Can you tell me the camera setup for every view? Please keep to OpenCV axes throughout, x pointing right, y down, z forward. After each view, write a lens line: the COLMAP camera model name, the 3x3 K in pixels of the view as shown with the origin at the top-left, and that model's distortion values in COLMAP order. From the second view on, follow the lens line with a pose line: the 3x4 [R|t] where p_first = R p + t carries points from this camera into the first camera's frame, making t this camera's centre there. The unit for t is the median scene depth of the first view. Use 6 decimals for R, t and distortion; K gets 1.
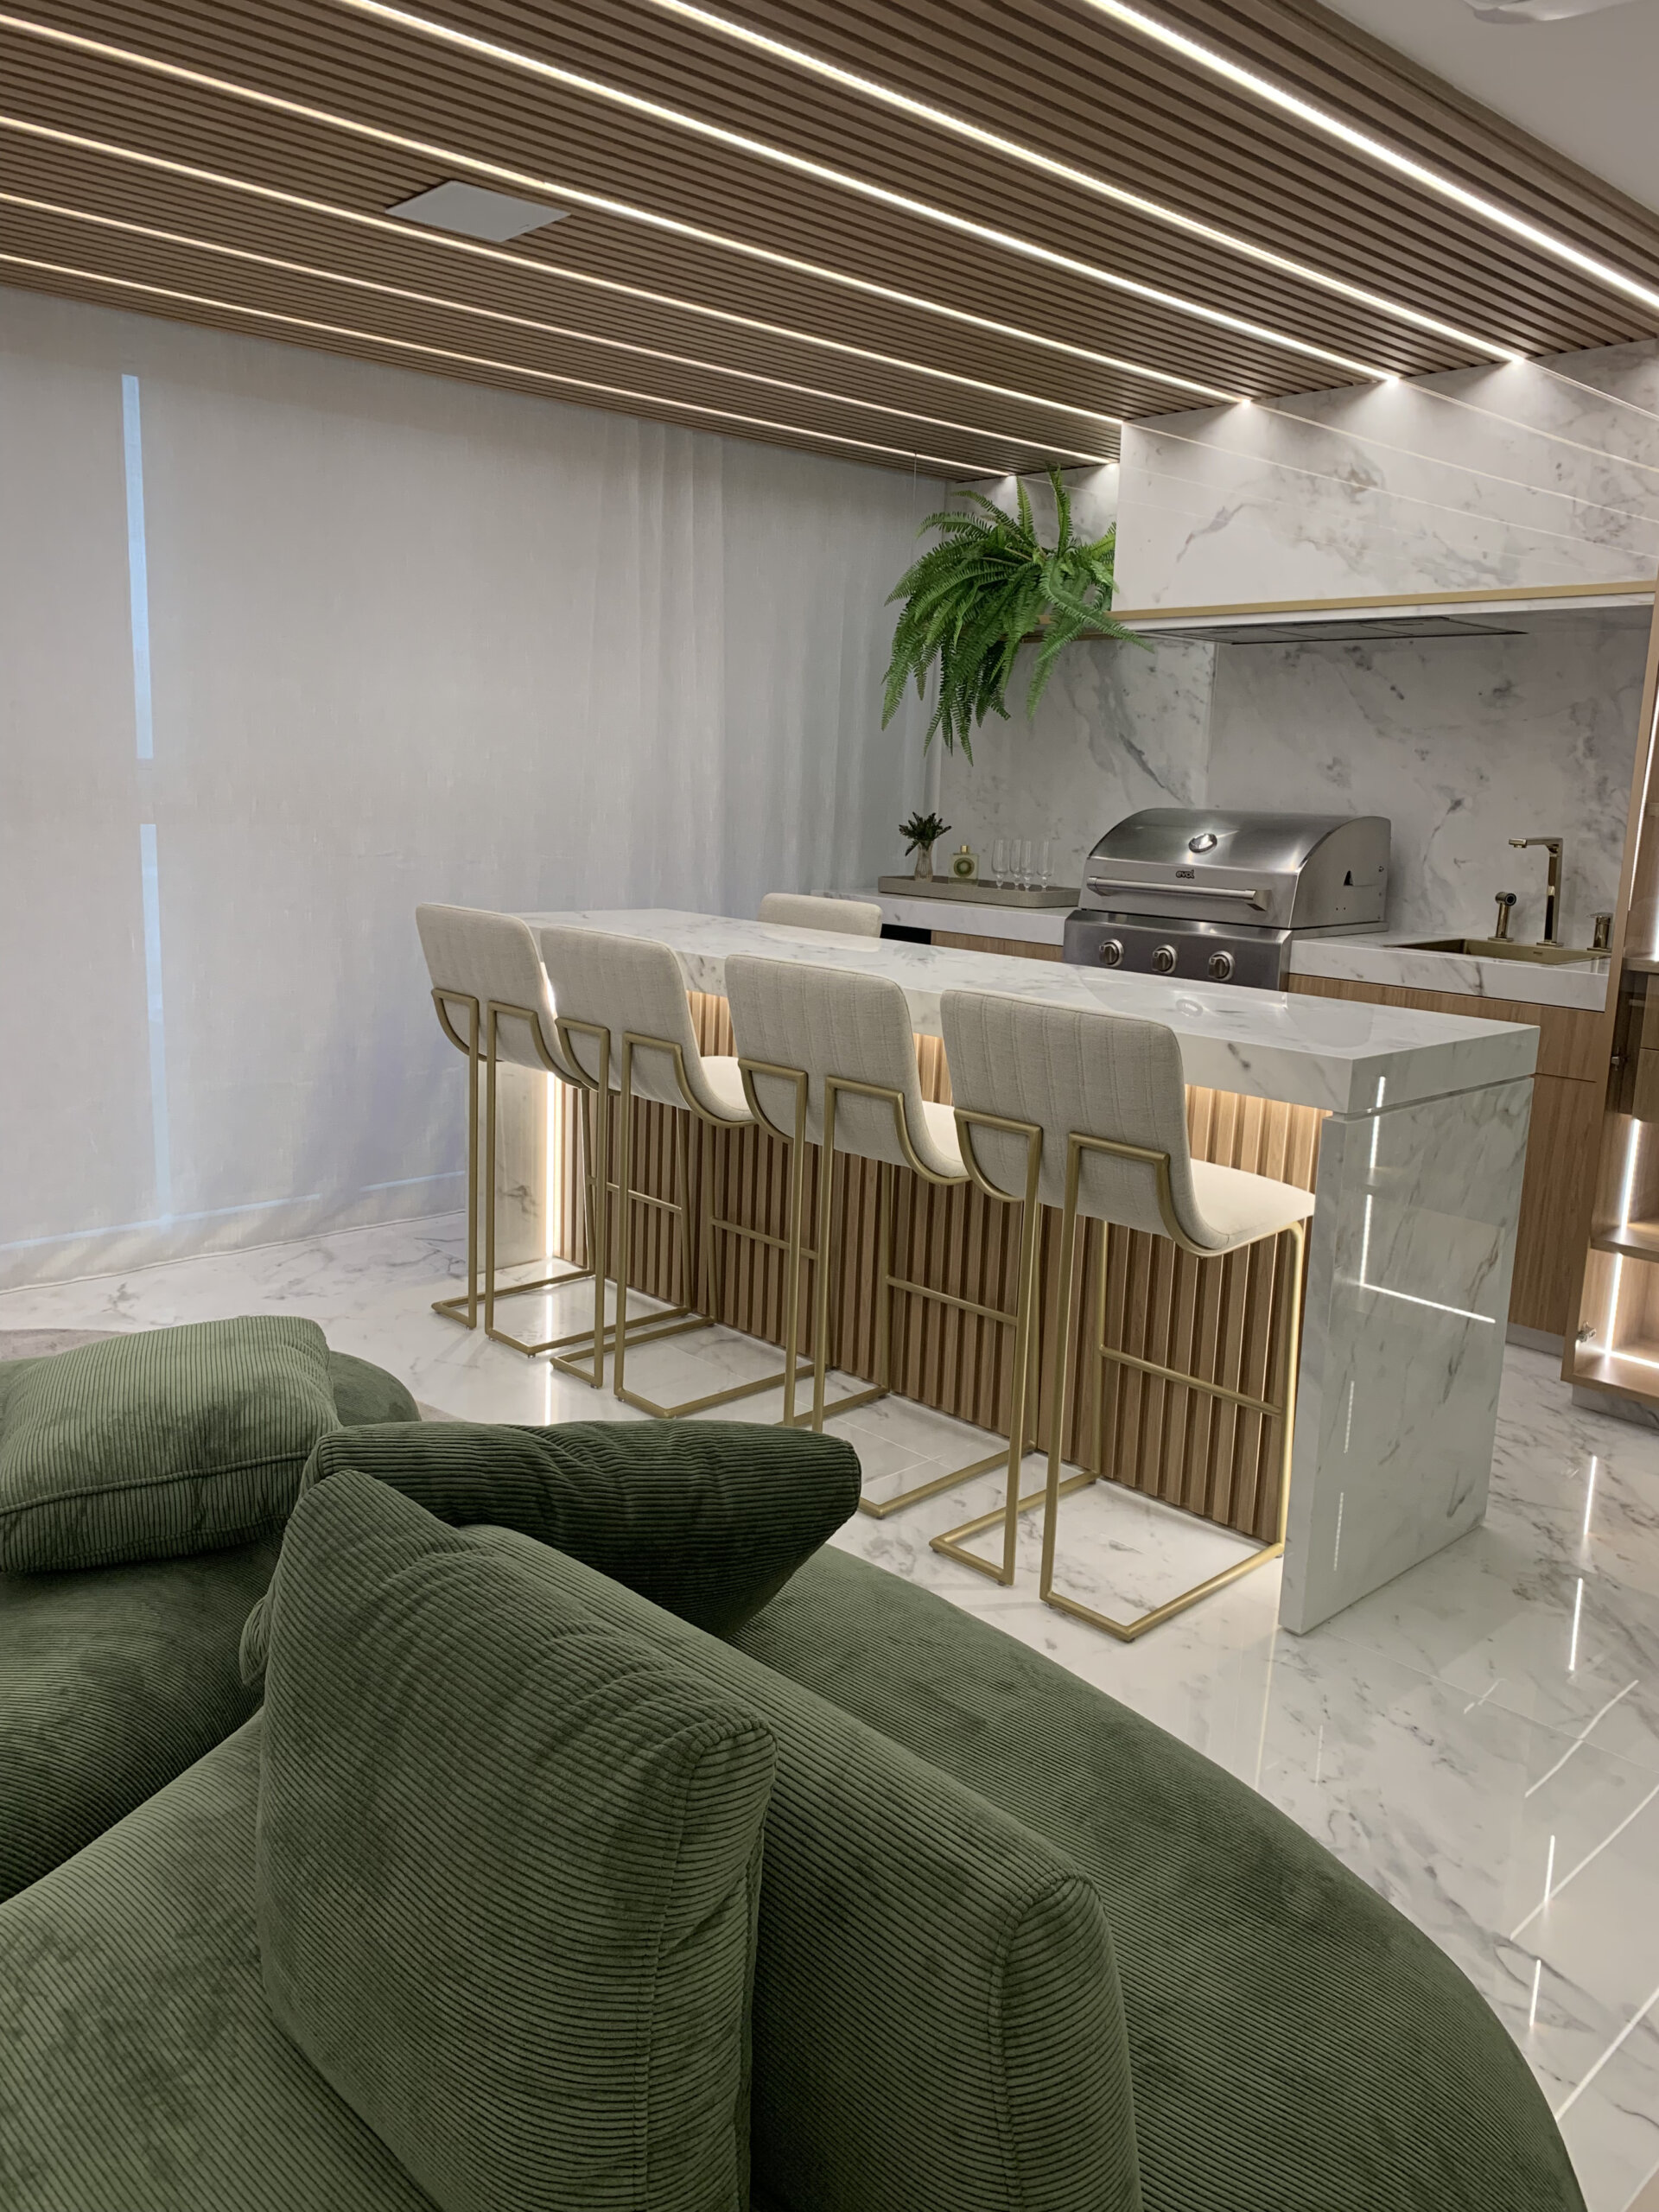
lens RADIAL K [[1691.4, 0, 831.8], [0, 1691.4, 1111.7], [0, 0, 1]] dist [0.095284, 0.002836]
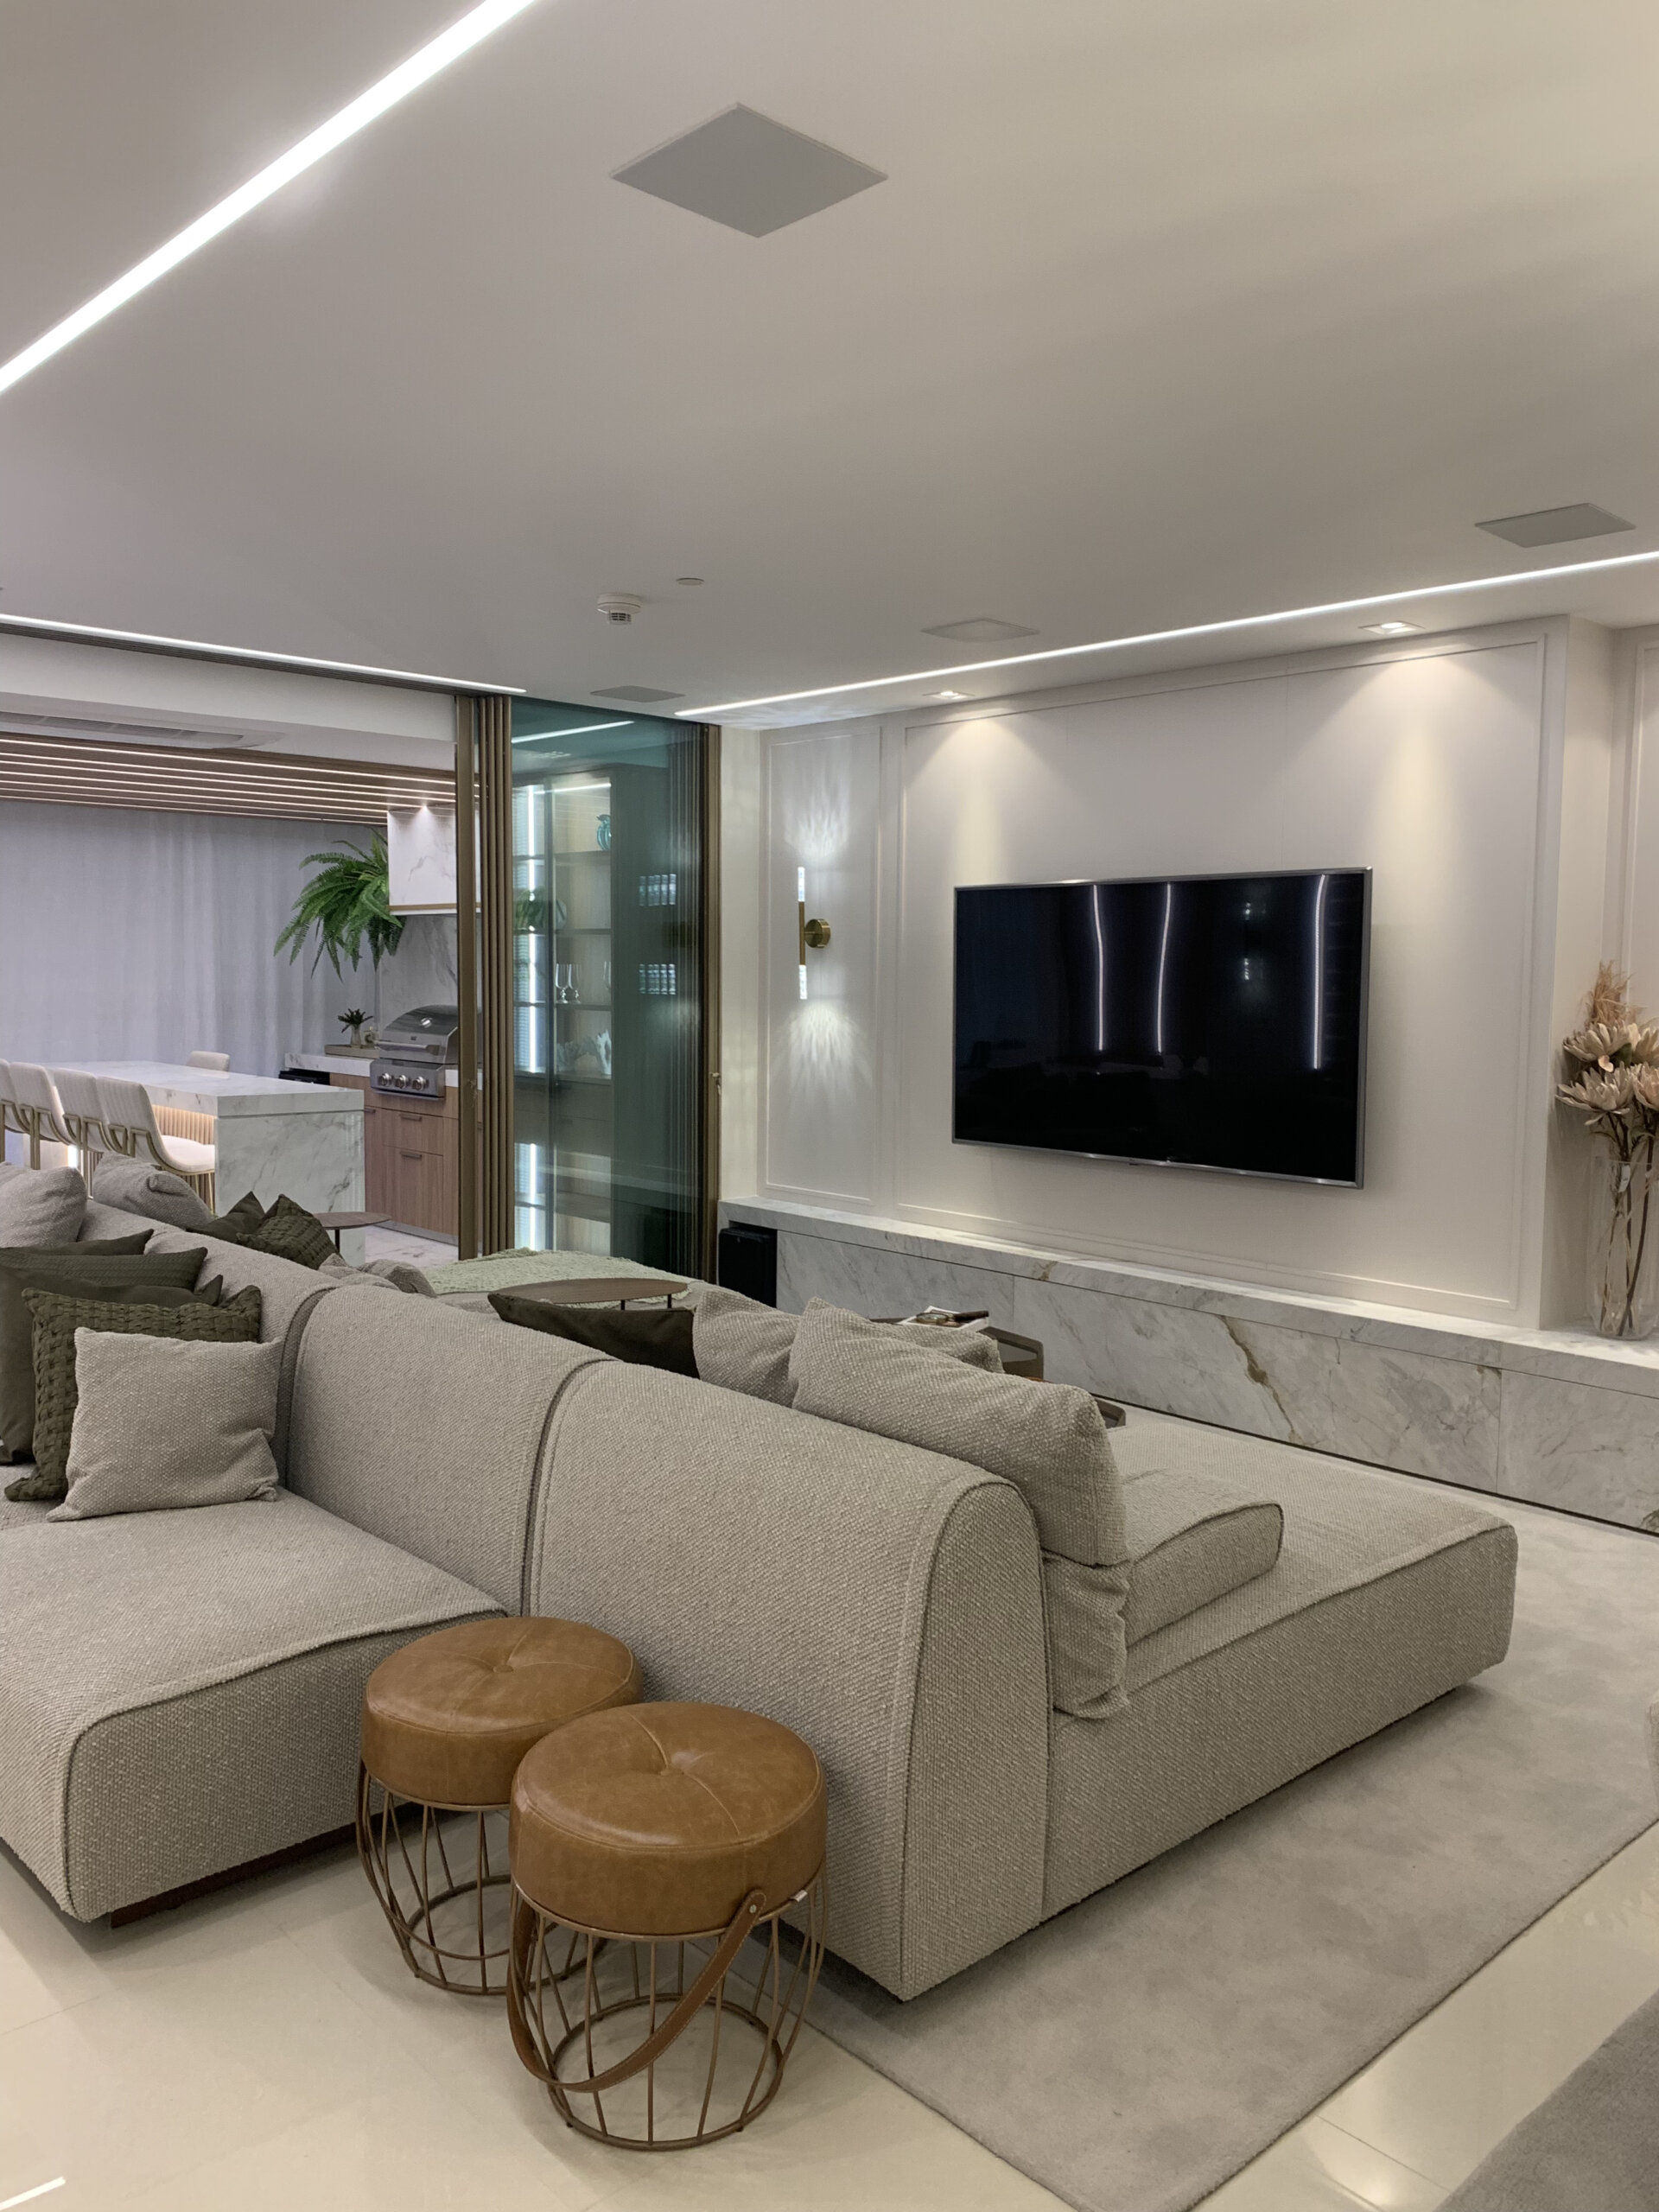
lens RADIAL K [[1691.4, 0, 828.0], [0, 1691.4, 1096.2], [0, 0, 1]] dist [0.095284, 0.002836]
pose [[0.999131, -0.021877, -0.035471, 0.741893], [0.017247, 0.991889, -0.125930, 0.178090], [0.037938, 0.125209, 0.991405, -0.891013]]
